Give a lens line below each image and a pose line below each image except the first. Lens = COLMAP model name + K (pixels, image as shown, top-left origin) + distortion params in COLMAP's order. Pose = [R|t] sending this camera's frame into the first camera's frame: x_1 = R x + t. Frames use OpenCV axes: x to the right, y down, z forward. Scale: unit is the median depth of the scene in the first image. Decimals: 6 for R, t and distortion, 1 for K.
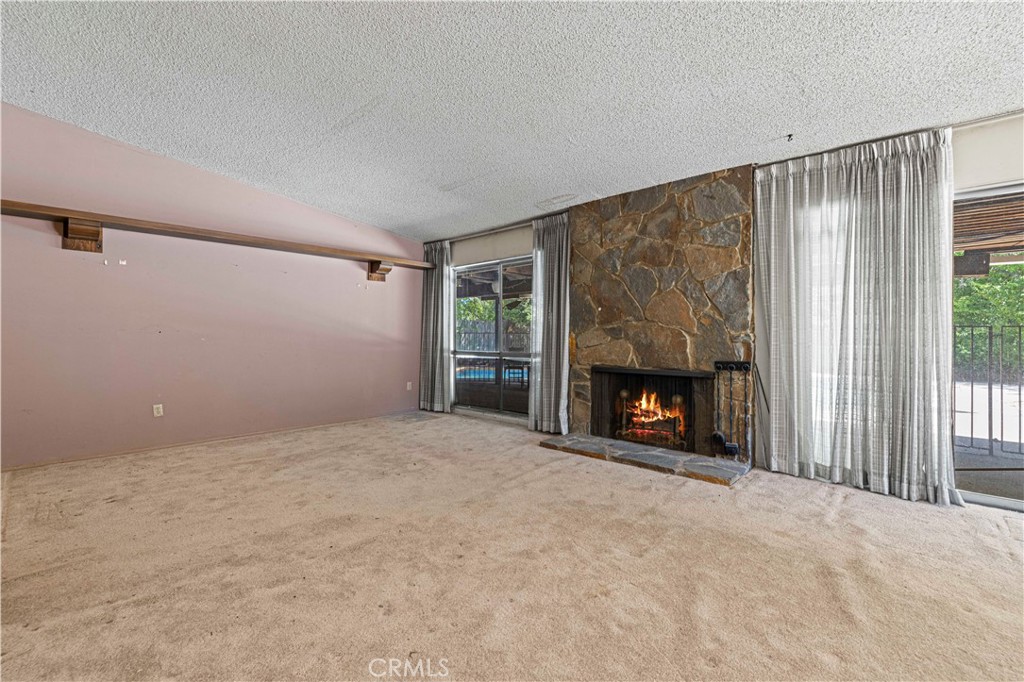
lens RADIAL K [[449.9, 0, 508.4], [0, 449.9, 337.8], [0, 0, 1]] dist [0.001949, -0.000012]
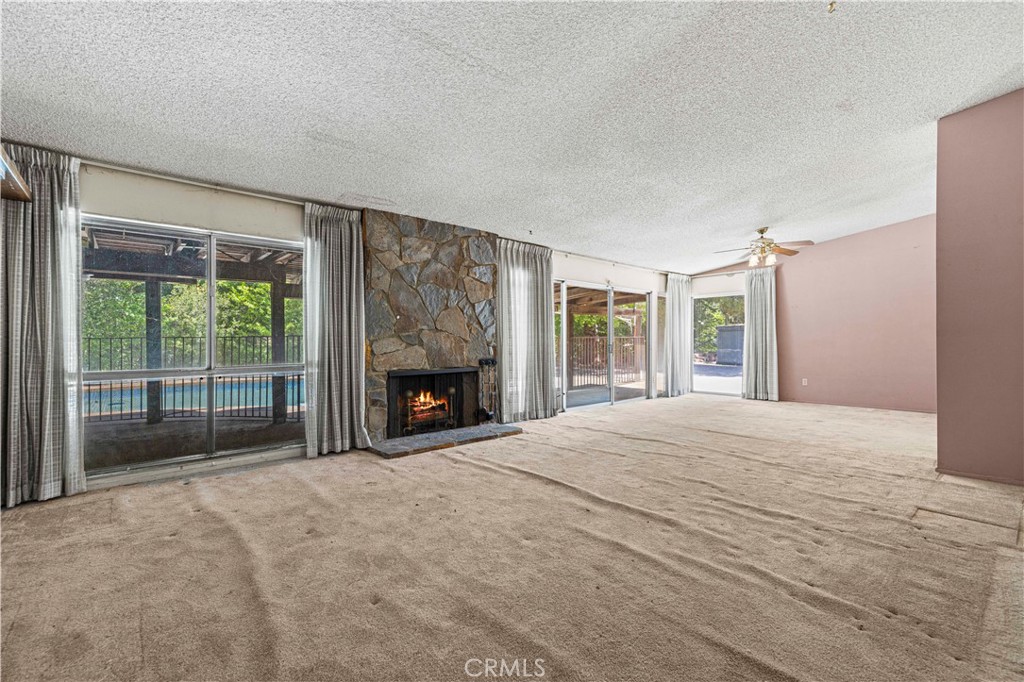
lens RADIAL K [[449.9, 0, 508.4], [0, 449.9, 337.8], [0, 0, 1]] dist [0.001949, -0.000012]
pose [[0.099150, 0.003640, 0.995066, -1.199703], [0.003918, 0.999984, -0.004048, -0.014504], [-0.995065, 0.004301, 0.099134, 0.922002]]
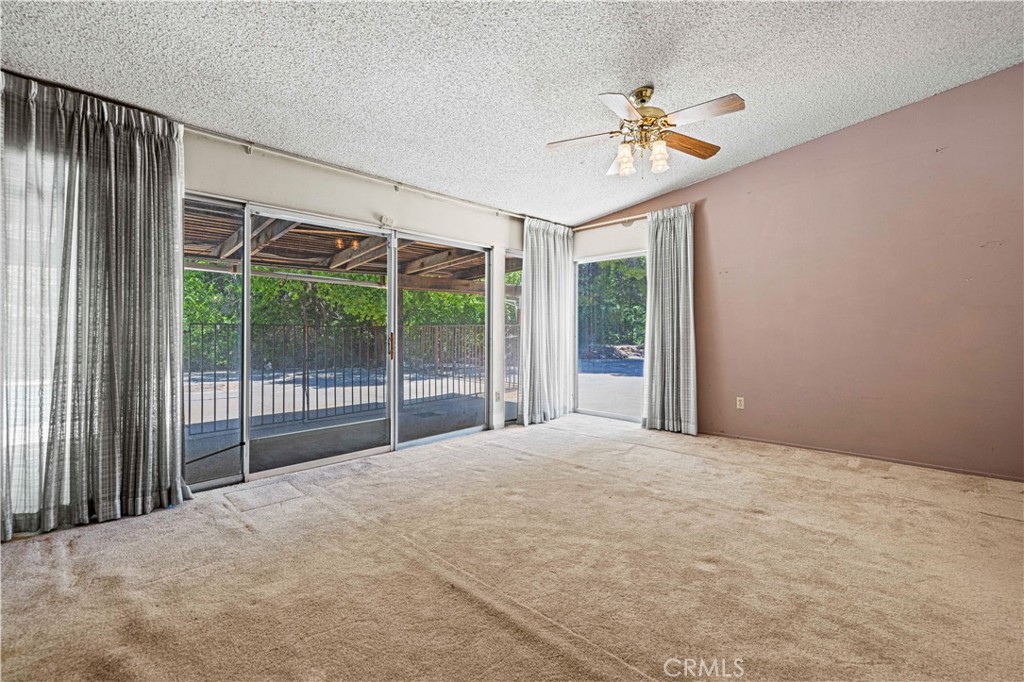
lens RADIAL K [[443.7, 0, 513.5], [0, 443.7, 326.2], [0, 0, 1]] dist [-0.002170, -0.000119]
pose [[0.025971, 0.007441, 0.999635, 0.015368], [0.002696, 0.999968, -0.007513, -0.008021], [-0.999659, 0.002890, 0.025950, 0.220550]]
